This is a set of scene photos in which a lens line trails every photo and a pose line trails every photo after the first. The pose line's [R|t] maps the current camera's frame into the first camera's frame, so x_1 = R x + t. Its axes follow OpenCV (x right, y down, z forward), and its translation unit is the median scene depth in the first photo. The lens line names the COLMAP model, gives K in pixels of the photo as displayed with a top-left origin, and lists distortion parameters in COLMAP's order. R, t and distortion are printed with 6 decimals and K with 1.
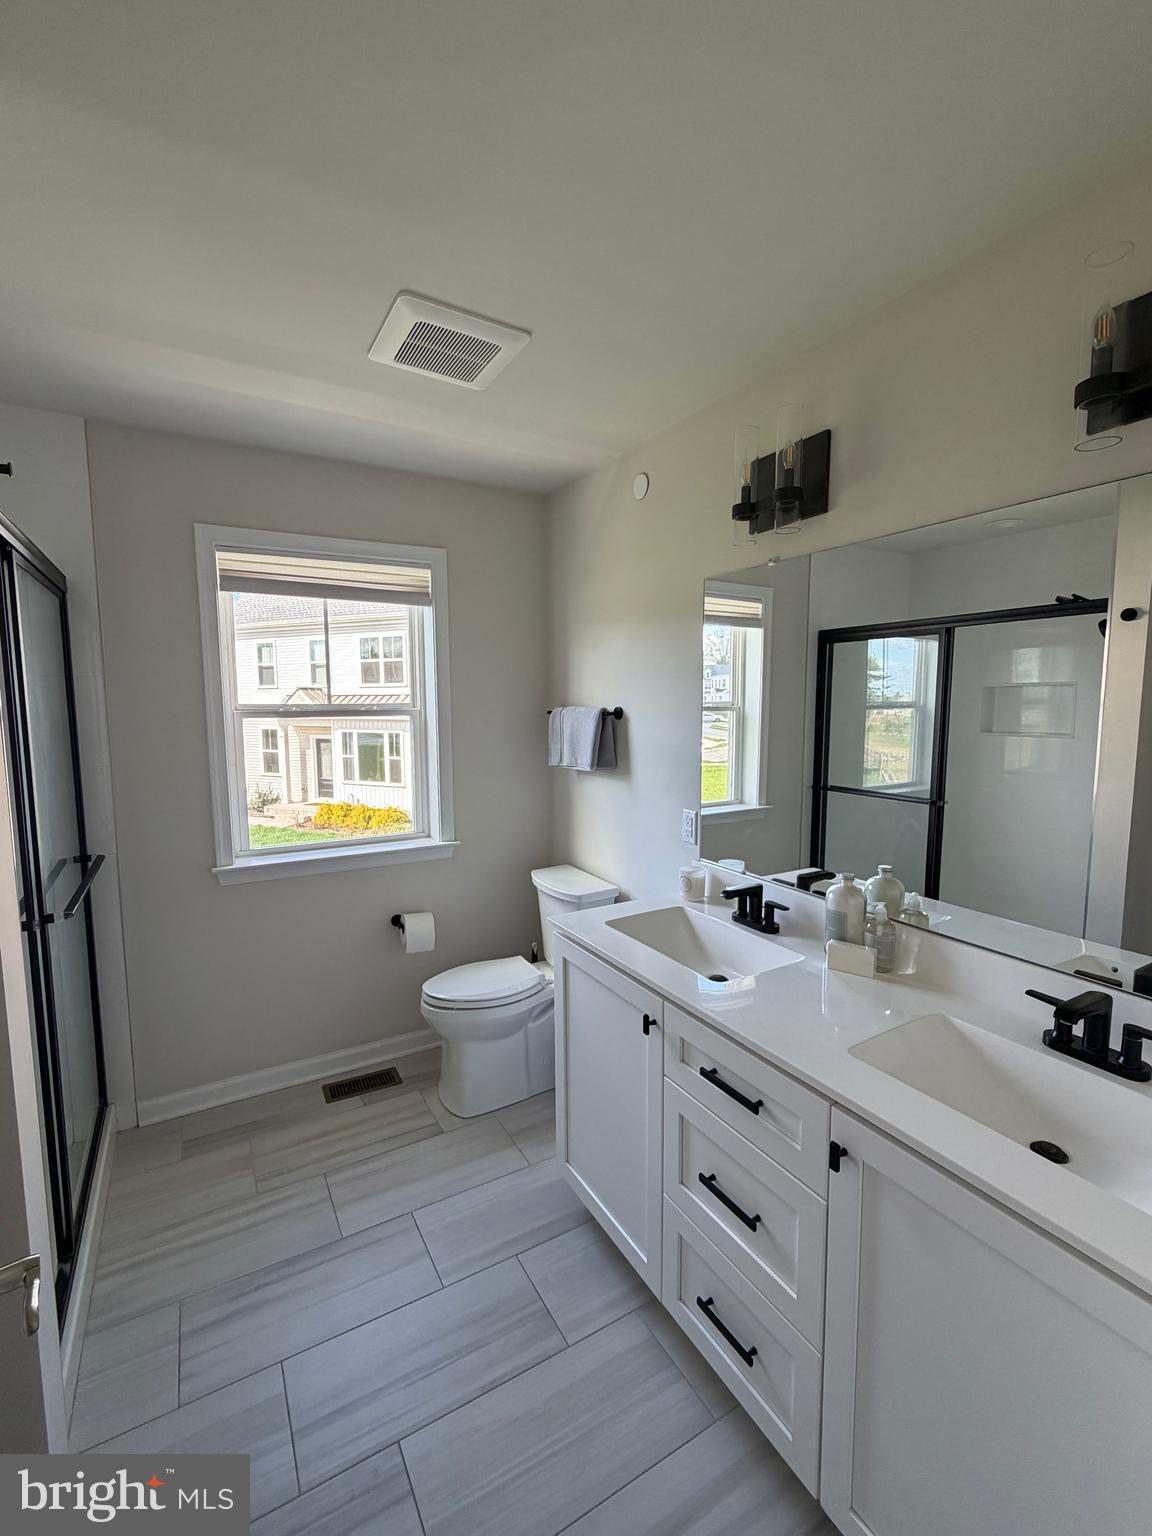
lens RADIAL K [[709.6, 0, 576.0], [0, 709.6, 768.0], [0, 0, 1]] dist [-0.002270, 0.044536]
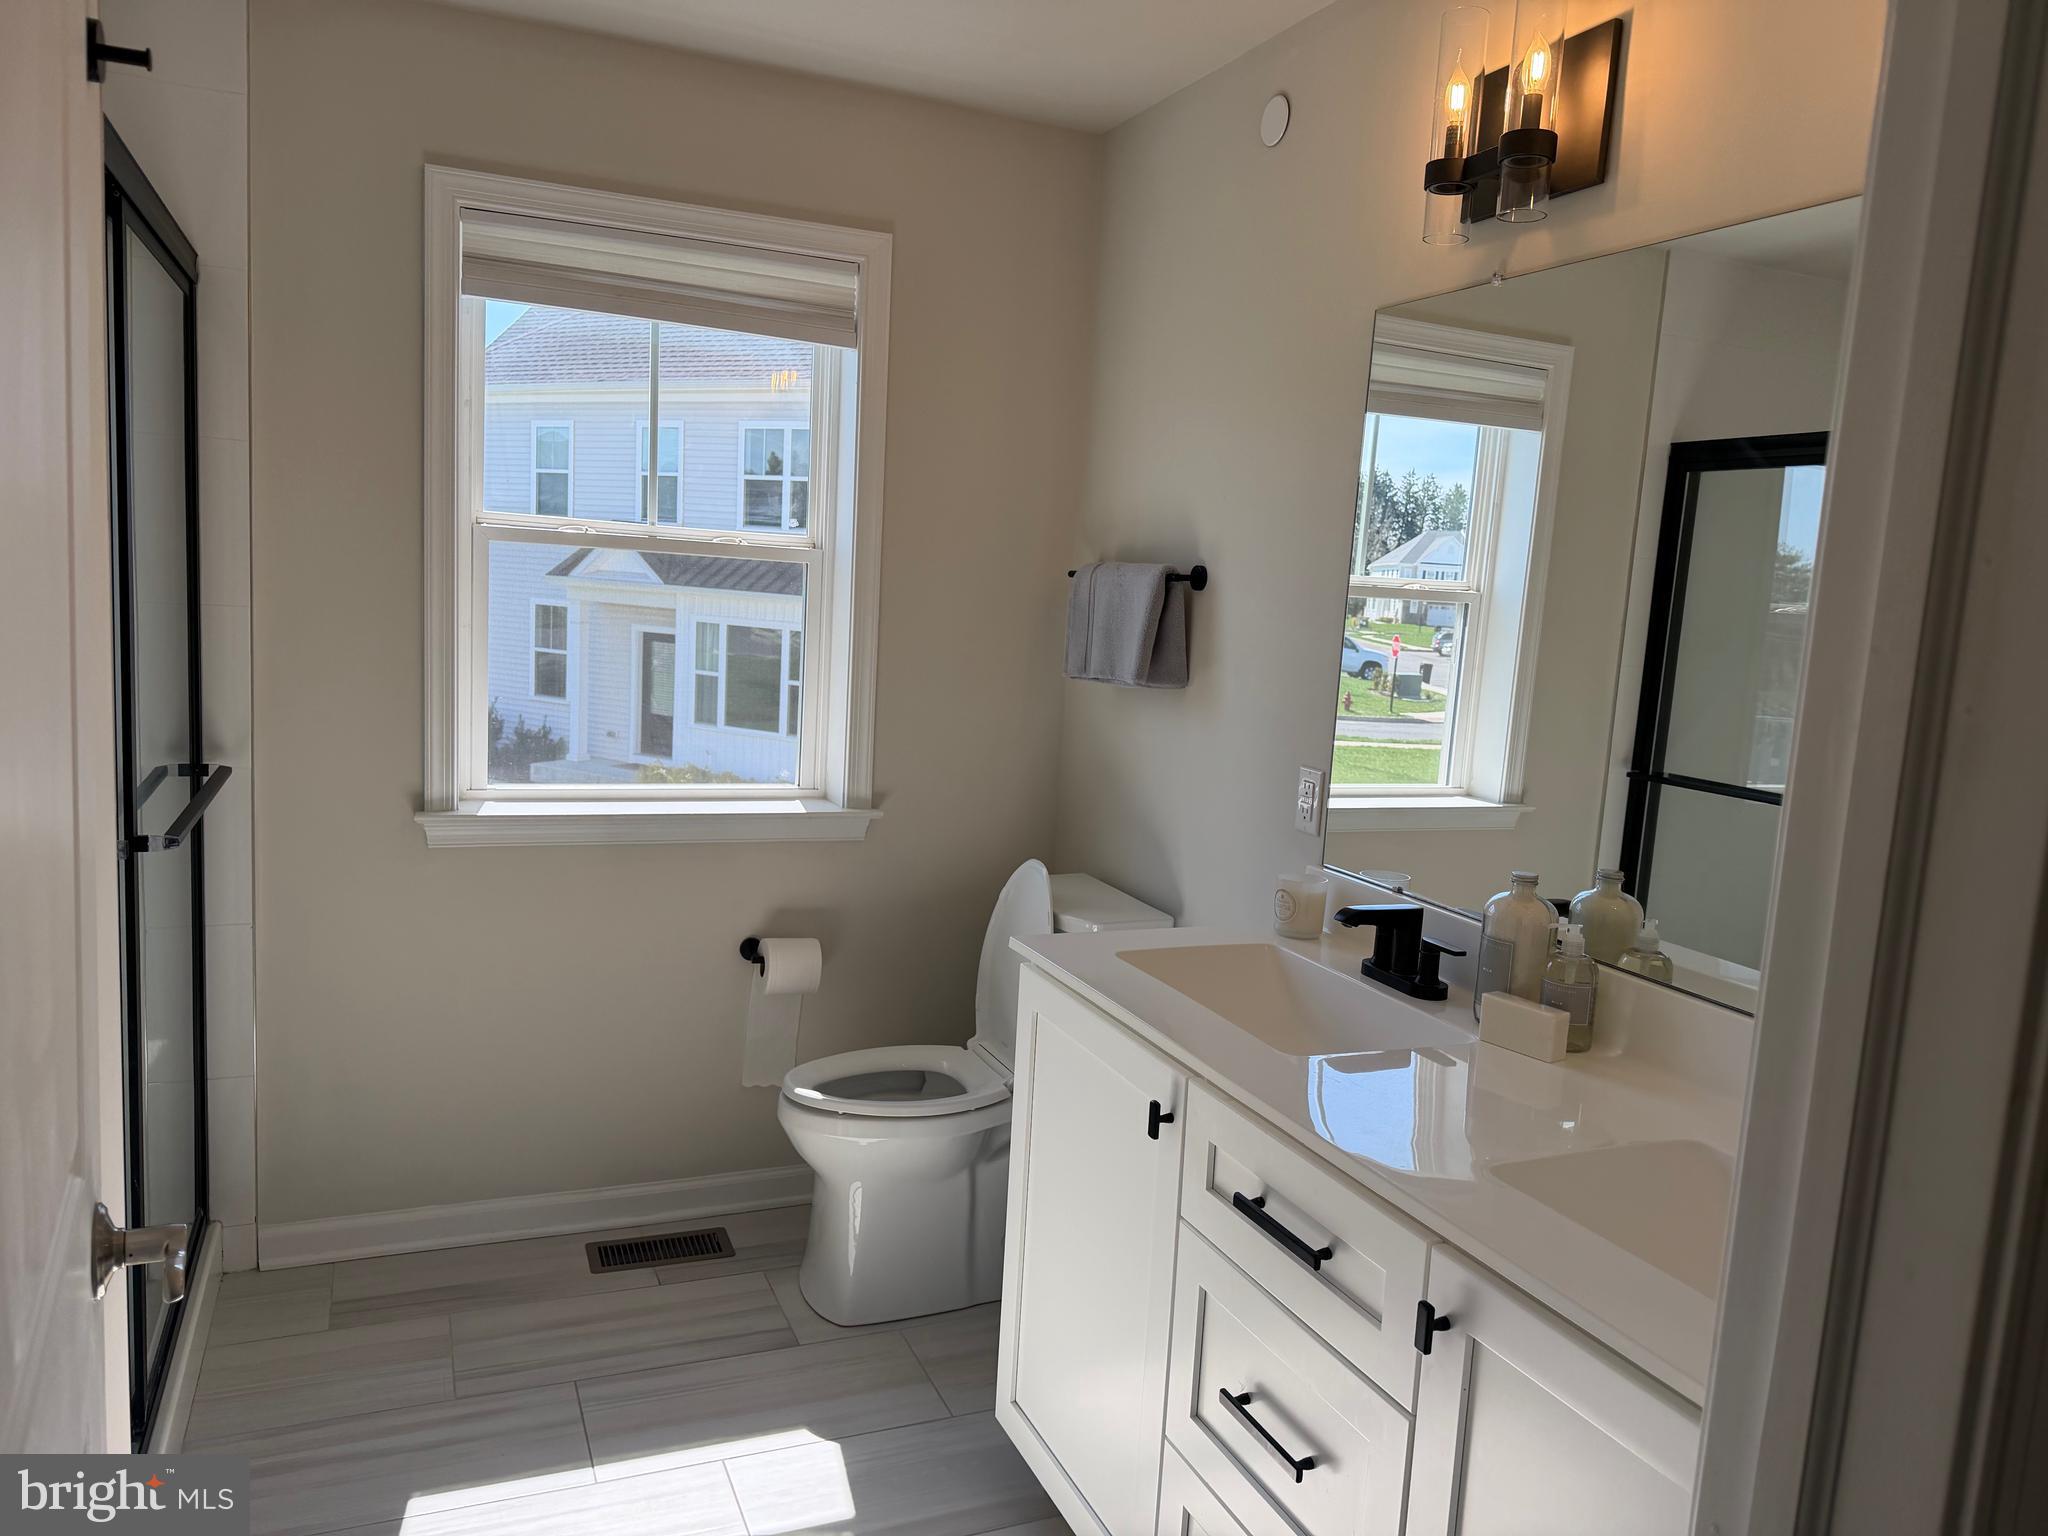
lens RADIAL K [[1532.0, 0, 1024.0], [0, 1532.0, 768.0], [0, 0, 1]] dist [0.118052, -0.101215]
pose [[0.991049, 0.077899, -0.108416, 0.069939], [-0.075960, 0.996870, 0.021909, 0.047519], [0.109783, -0.013477, 0.993864, -0.121701]]
